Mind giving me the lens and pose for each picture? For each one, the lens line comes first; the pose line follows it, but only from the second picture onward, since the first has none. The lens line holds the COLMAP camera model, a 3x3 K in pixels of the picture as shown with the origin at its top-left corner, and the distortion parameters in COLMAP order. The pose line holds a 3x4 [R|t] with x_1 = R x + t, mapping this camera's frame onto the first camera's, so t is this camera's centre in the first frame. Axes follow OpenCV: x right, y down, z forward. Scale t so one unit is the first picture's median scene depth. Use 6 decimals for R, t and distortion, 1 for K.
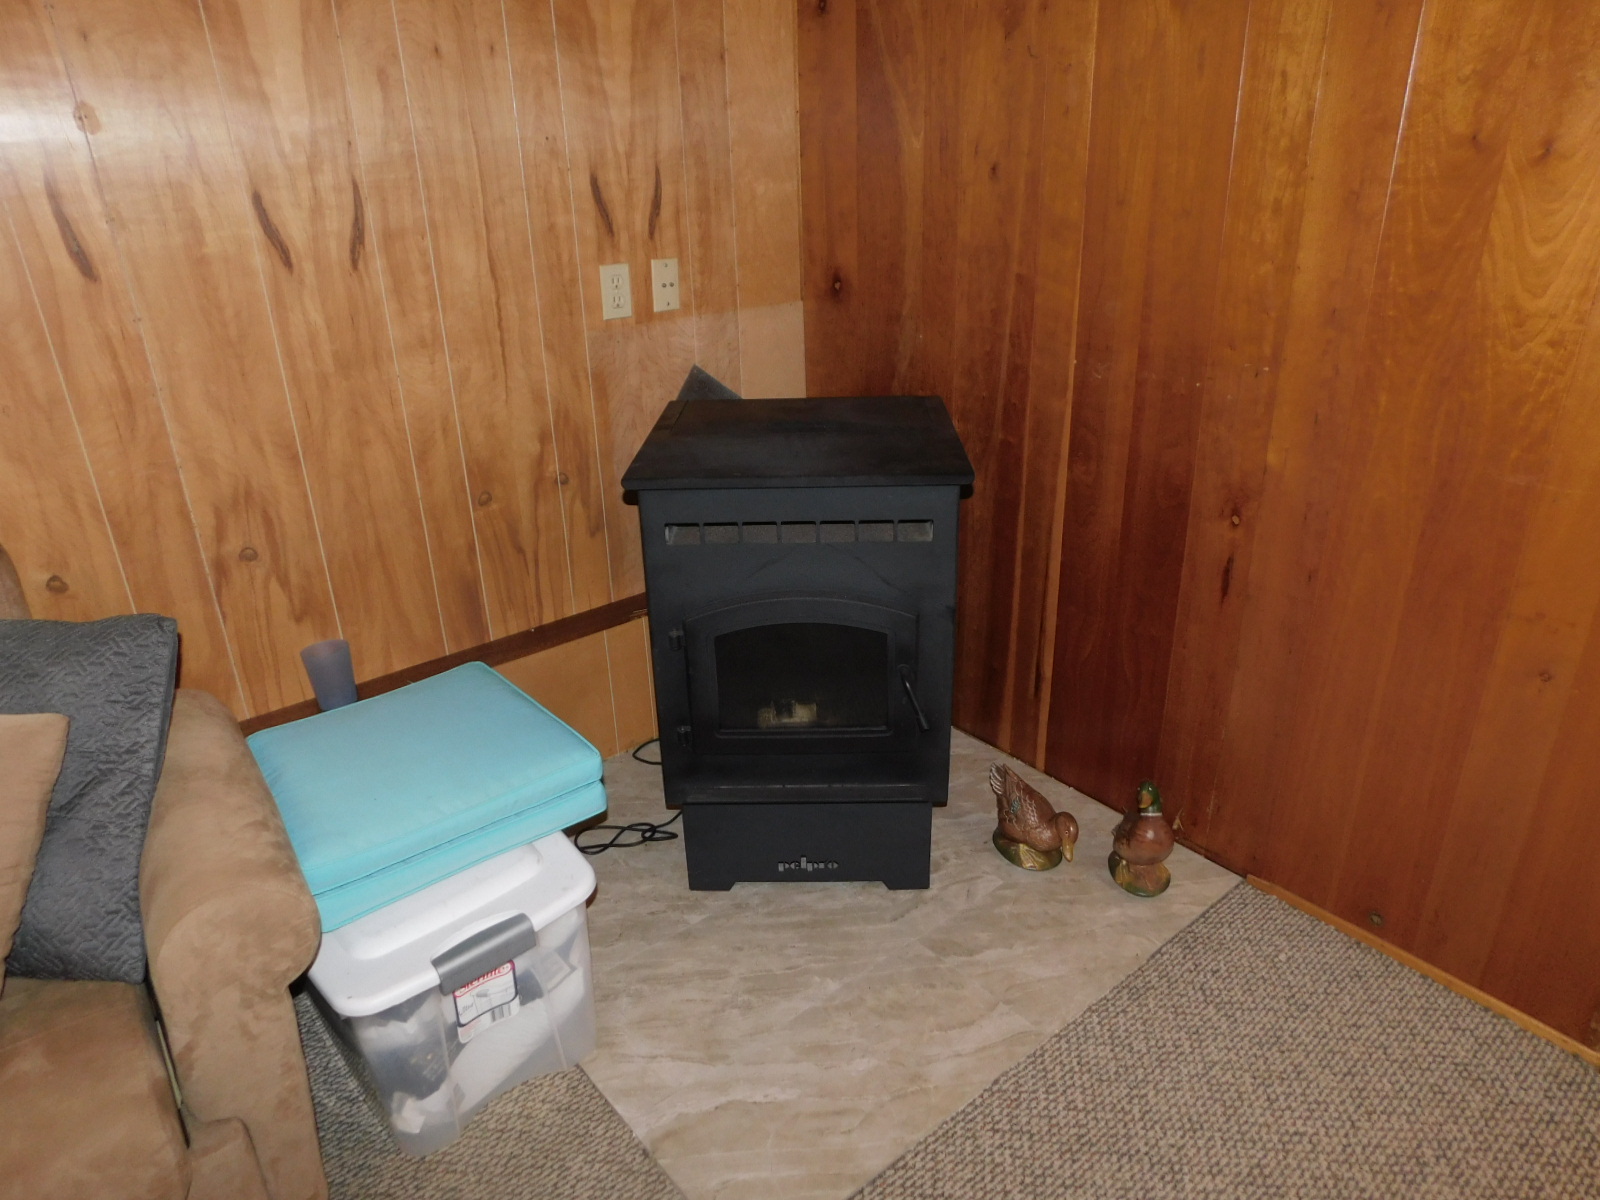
lens RADIAL K [[1050.6, 0, 805.8], [0, 1050.6, 595.4], [0, 0, 1]] dist [-0.072114, 0.055955]
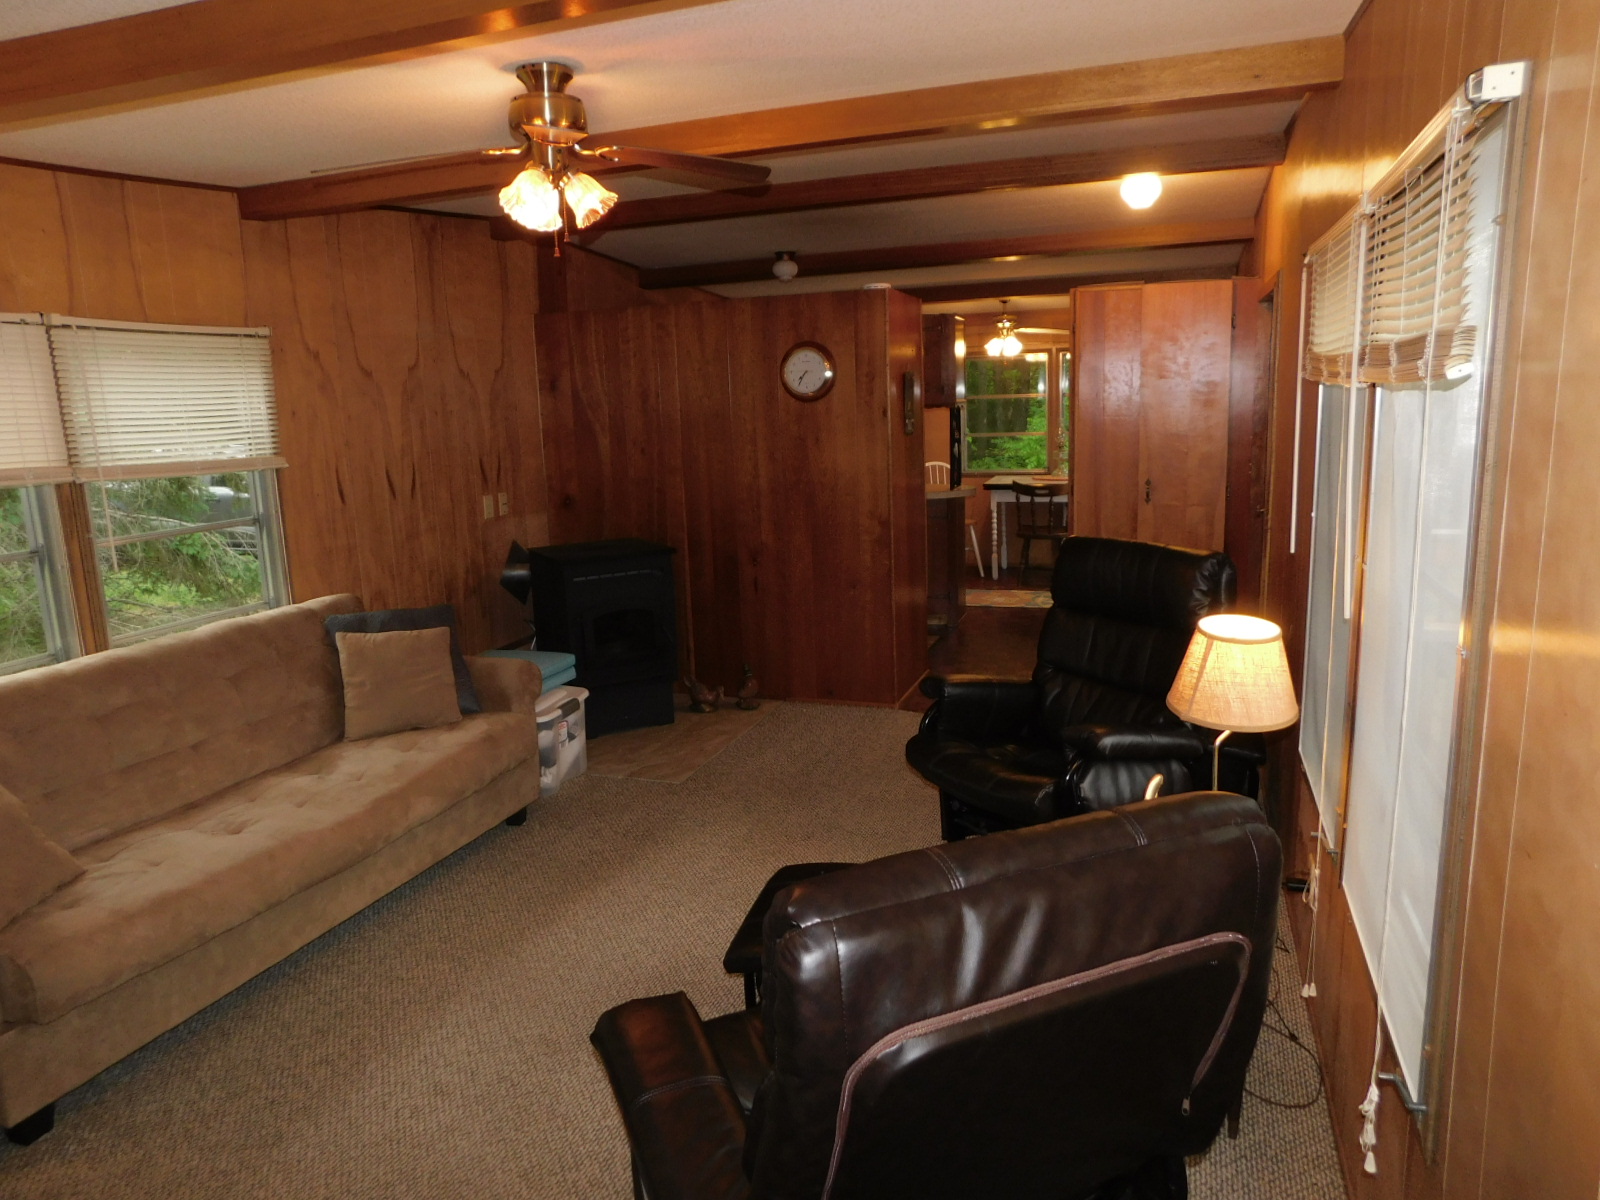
lens RADIAL K [[1050.6, 0, 805.8], [0, 1050.6, 595.4], [0, 0, 1]] dist [-0.072114, 0.055955]
pose [[0.855929, -0.103869, 0.506554, -0.826336], [0.222028, 0.958541, -0.178613, 0.493589], [-0.467000, 0.265349, 0.843505, -1.298195]]
